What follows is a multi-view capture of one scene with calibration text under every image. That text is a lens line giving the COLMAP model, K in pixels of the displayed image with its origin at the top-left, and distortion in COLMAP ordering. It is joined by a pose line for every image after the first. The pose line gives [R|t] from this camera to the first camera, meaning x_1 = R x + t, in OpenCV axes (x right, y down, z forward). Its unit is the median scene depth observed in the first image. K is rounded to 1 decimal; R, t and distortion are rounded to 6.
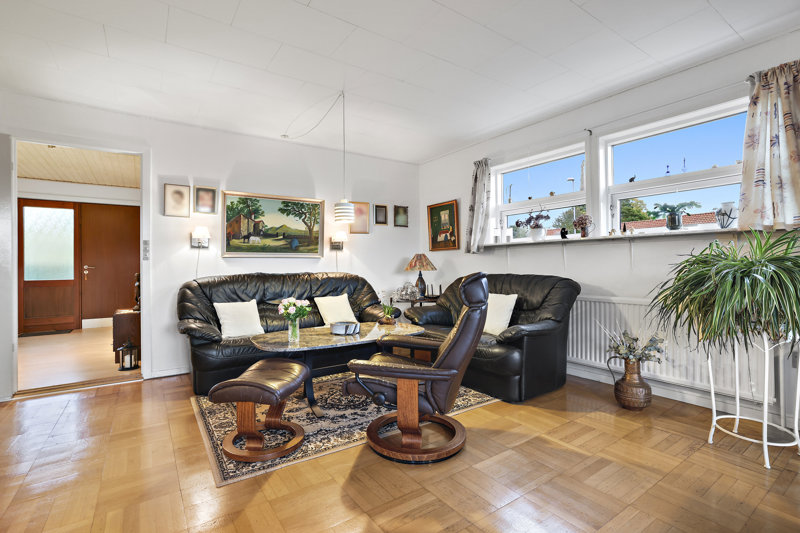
lens RADIAL K [[378.3, 0, 401.1], [0, 378.3, 256.7], [0, 0, 1]] dist [-0.011360, 0.001424]
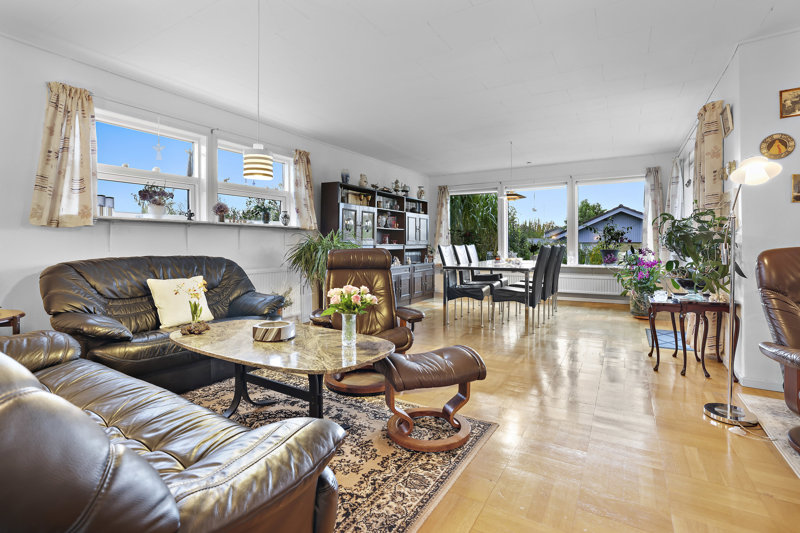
lens RADIAL K [[378.3, 0, 401.1], [0, 378.3, 256.7], [0, 0, 1]] dist [-0.011360, 0.001424]
pose [[-0.414305, -0.012119, 0.910057, -0.921748], [0.001825, 0.999898, 0.014146, 0.046428], [-0.910136, 0.007522, -0.414241, 1.138731]]
